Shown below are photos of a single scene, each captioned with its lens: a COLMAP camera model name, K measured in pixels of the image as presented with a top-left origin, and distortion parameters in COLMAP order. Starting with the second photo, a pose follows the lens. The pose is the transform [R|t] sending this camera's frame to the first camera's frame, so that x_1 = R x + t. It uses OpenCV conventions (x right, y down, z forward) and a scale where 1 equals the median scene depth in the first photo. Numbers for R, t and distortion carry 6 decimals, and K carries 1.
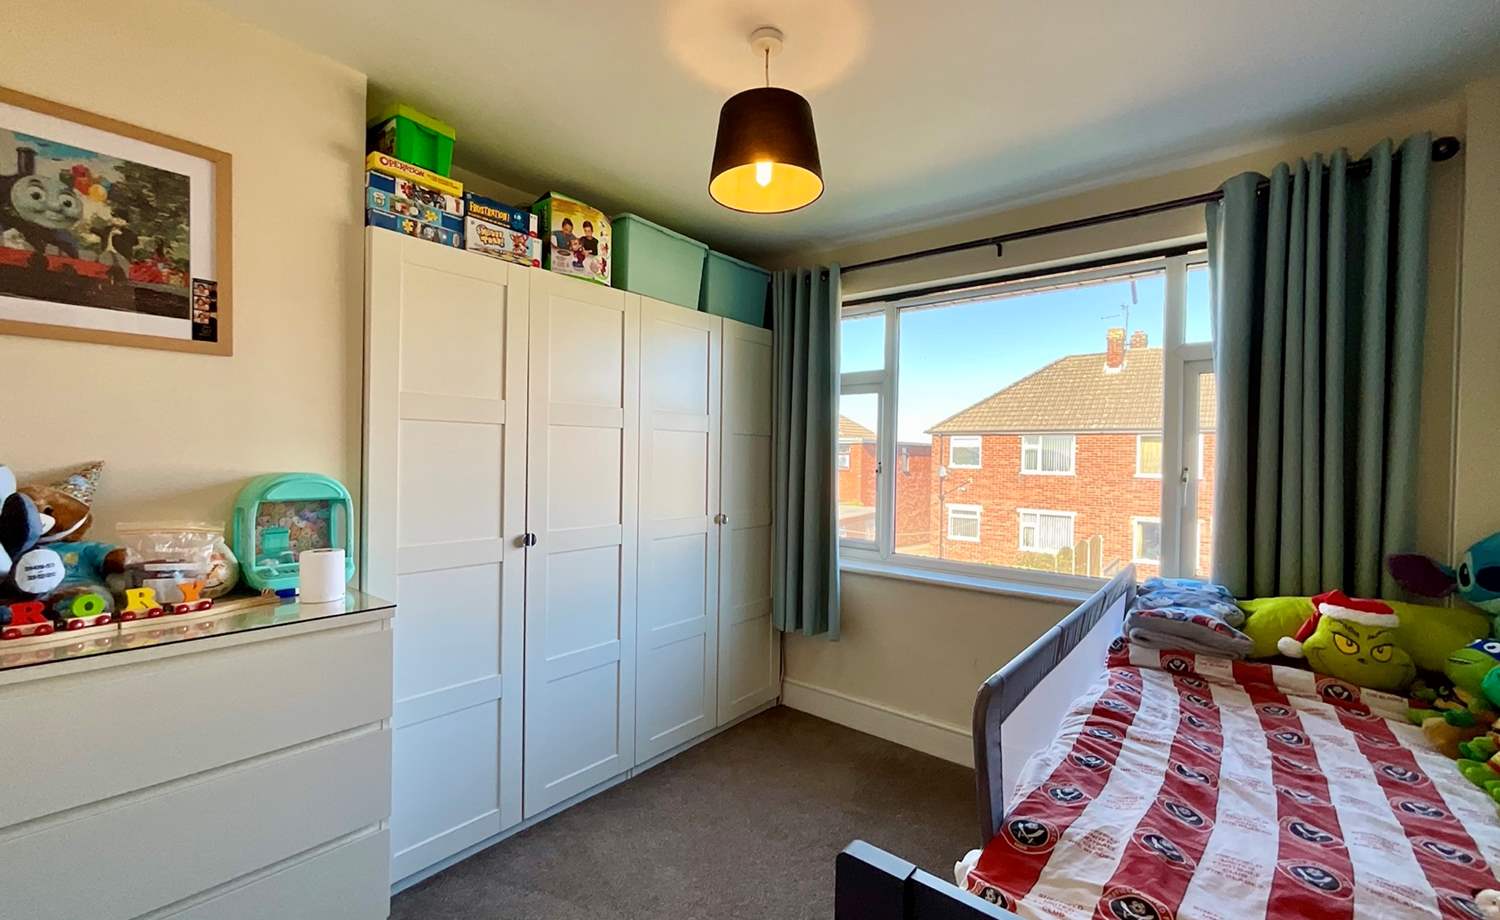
lens RADIAL K [[612.3, 0, 745.7], [0, 612.3, 460.3], [0, 0, 1]] dist [-0.000955, 0.000165]
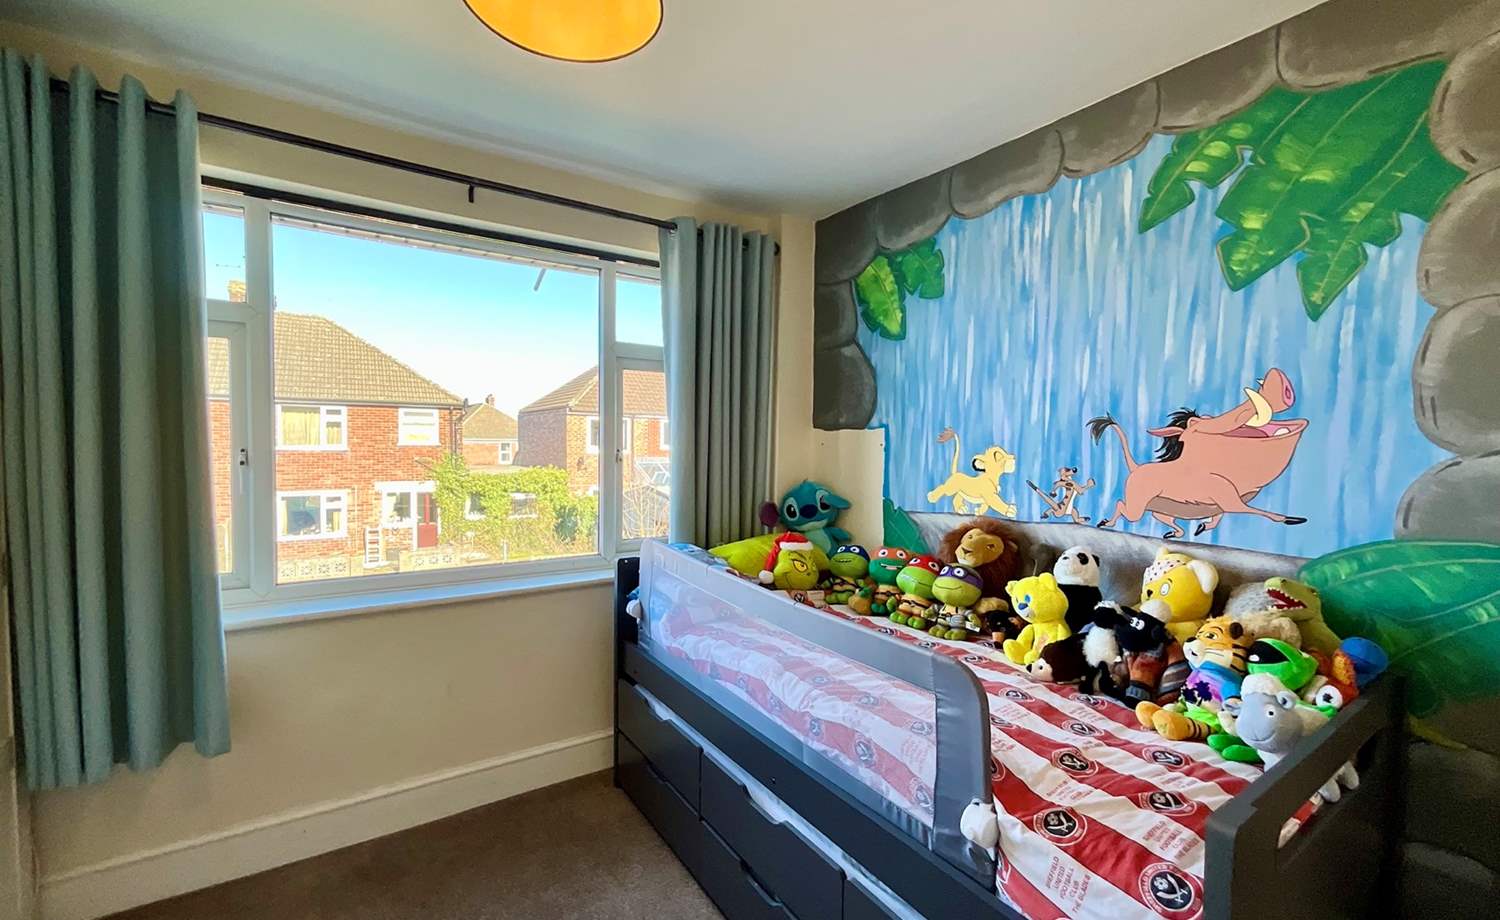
lens RADIAL K [[612.3, 0, 744.0], [0, 612.3, 462.8], [0, 0, 1]] dist [-0.000955, 0.000165]
pose [[0.299766, -0.049462, 0.952730, -0.352972], [-0.001773, 0.998624, 0.052403, -0.025890], [-0.954011, -0.017398, 0.299266, 0.472522]]
